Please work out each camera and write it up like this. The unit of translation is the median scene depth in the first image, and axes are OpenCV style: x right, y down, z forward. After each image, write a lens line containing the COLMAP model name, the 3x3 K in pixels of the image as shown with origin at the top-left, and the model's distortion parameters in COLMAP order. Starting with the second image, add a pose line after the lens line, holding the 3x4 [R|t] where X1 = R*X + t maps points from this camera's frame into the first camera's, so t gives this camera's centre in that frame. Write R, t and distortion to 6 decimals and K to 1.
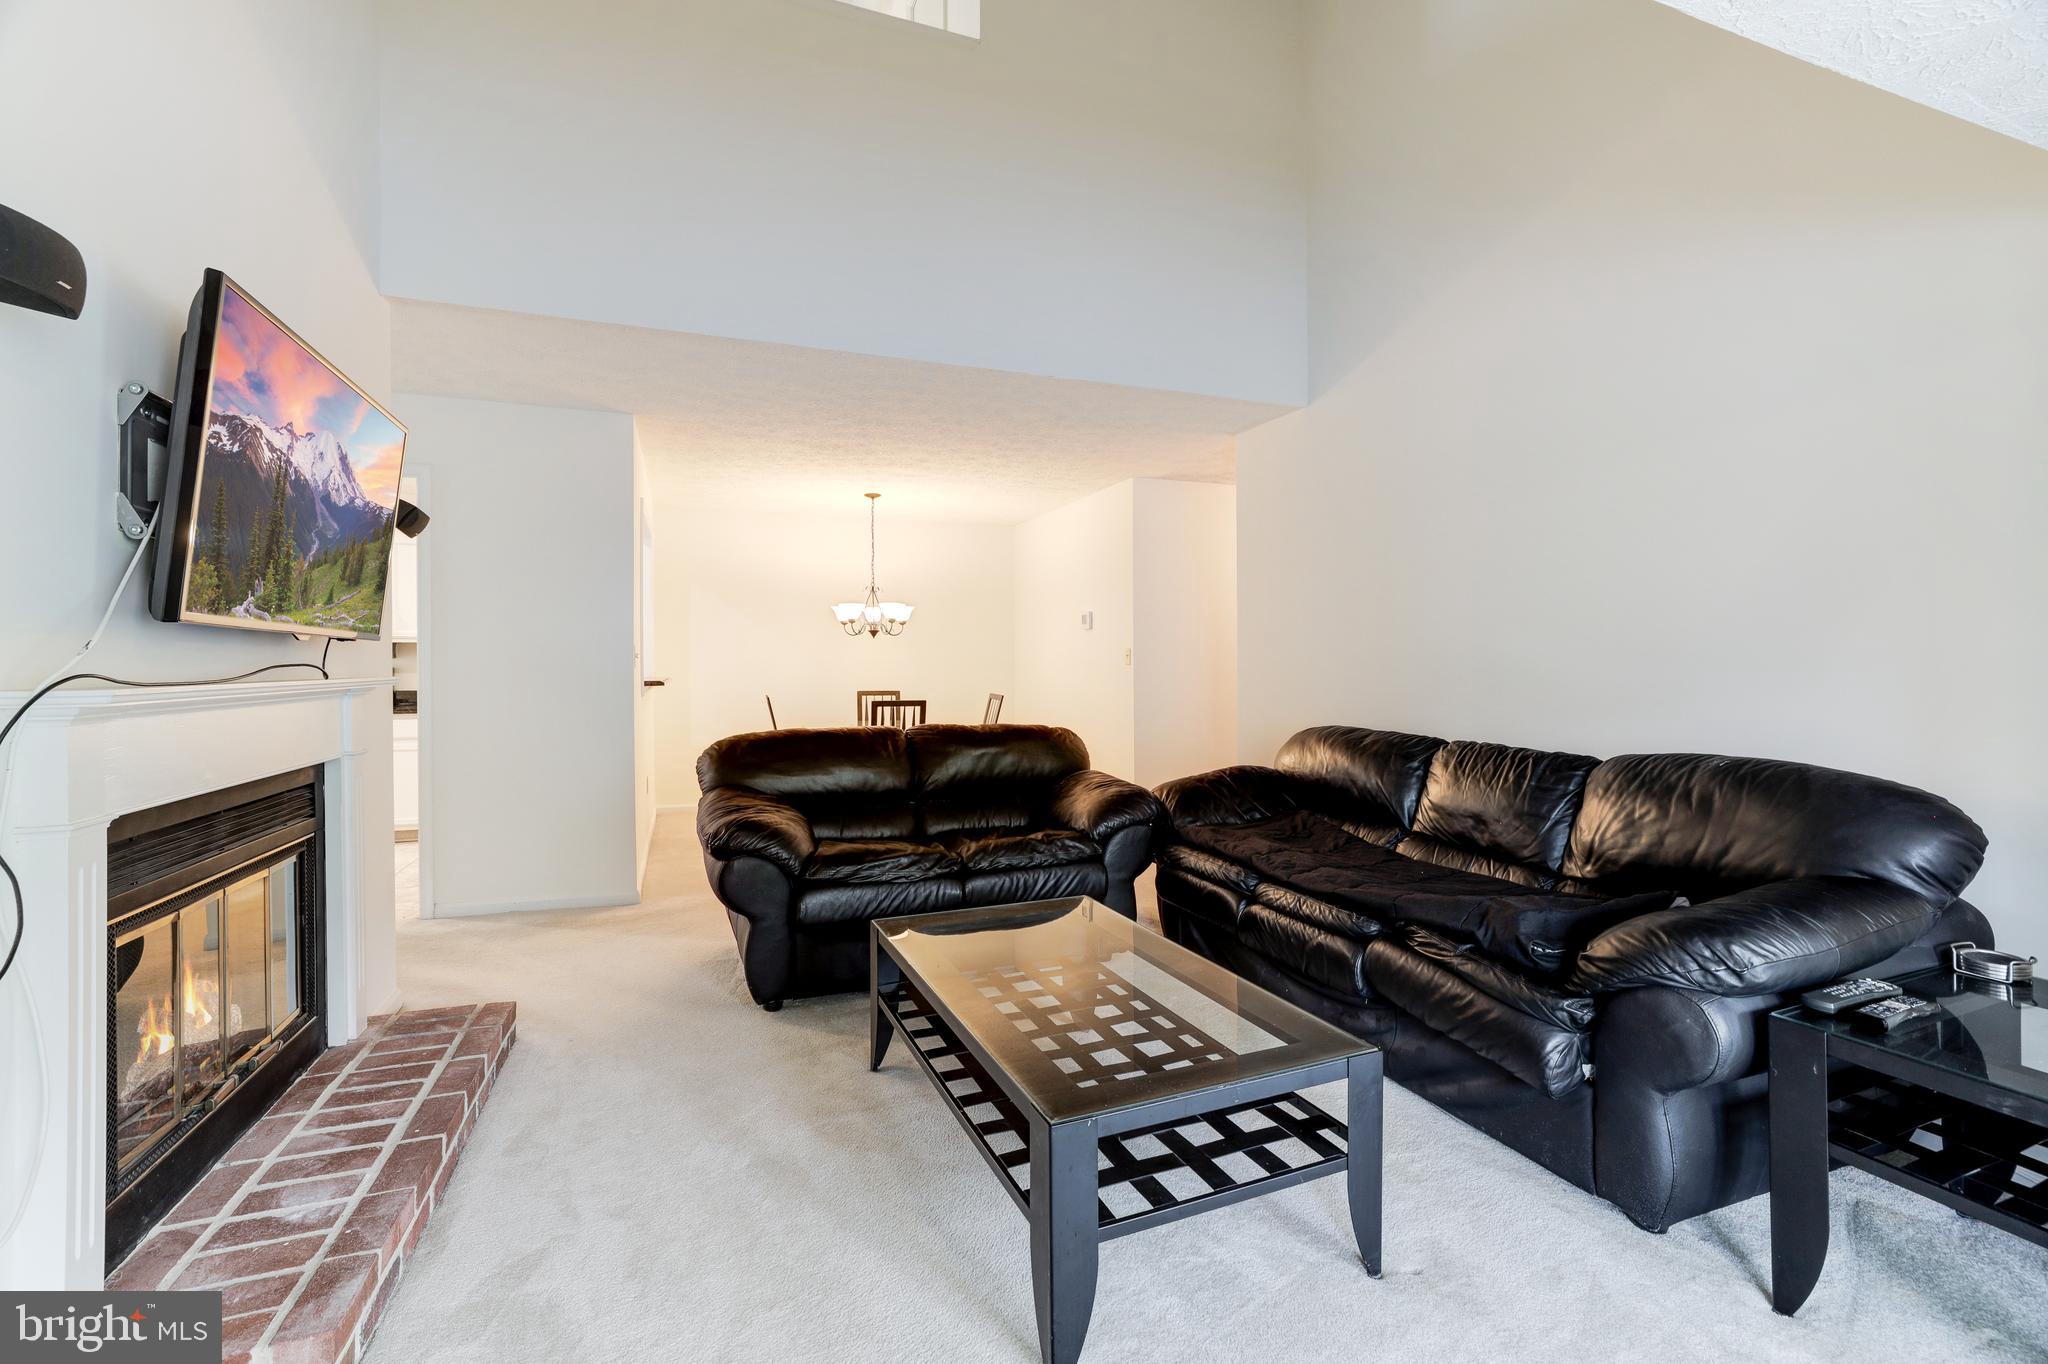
lens RADIAL K [[889.8, 0, 1023.4], [0, 889.8, 670.2], [0, 0, 1]] dist [-0.047084, 0.016509]
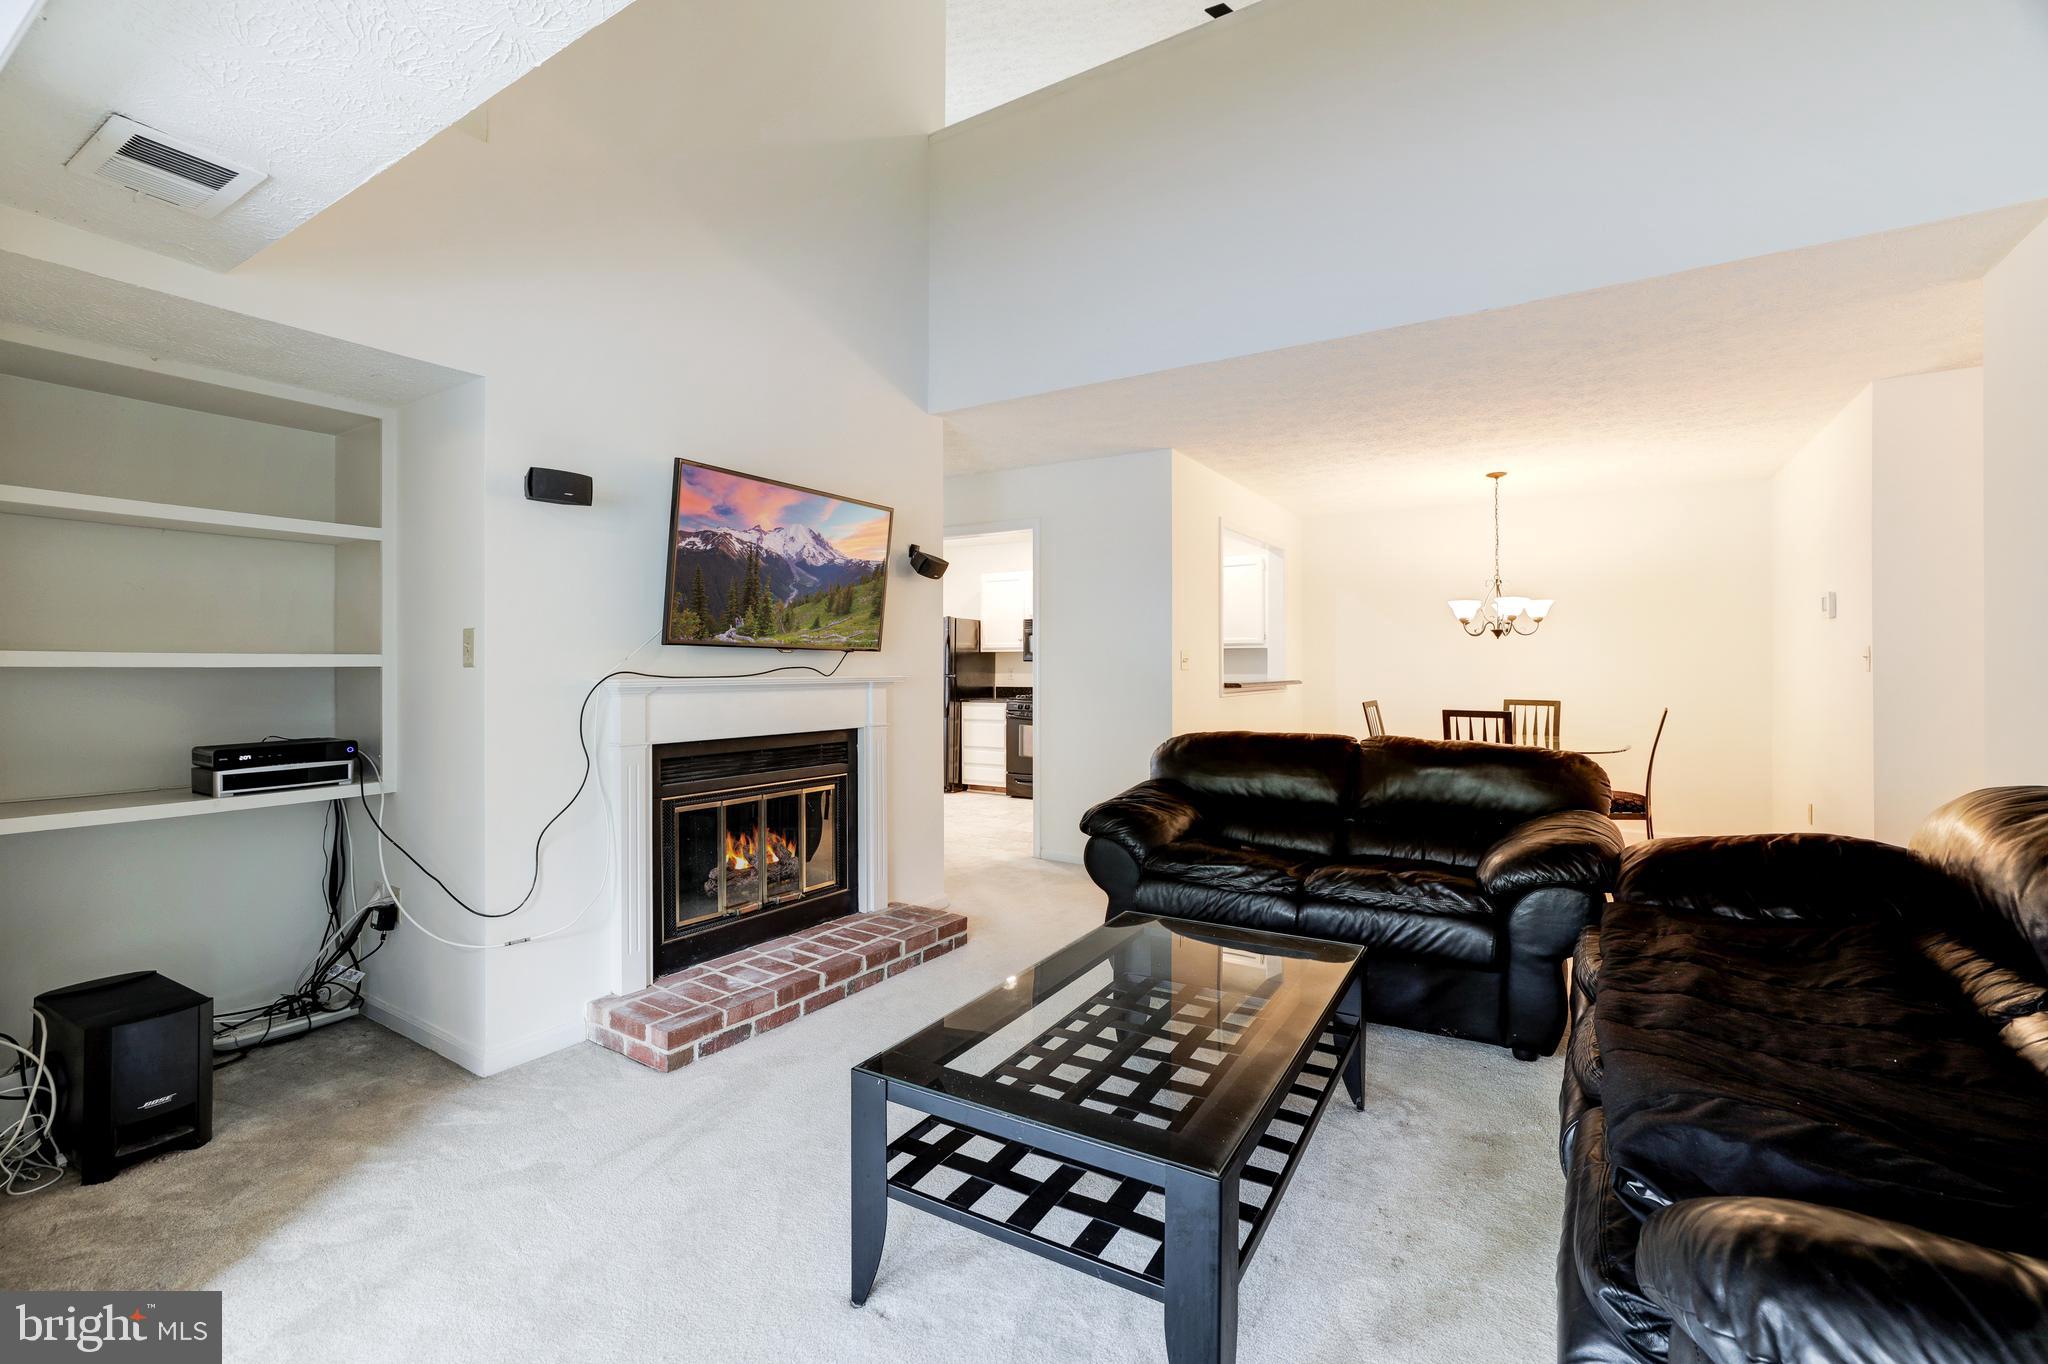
lens RADIAL K [[884.5, 0, 998.1], [0, 884.5, 660.4], [0, 0, 1]] dist [-0.045098, 0.015987]
pose [[0.575259, -0.004243, -0.817960, 0.518109], [-0.009681, 0.999881, -0.011995, -0.000245], [0.817914, 0.014819, 0.575149, 0.233774]]
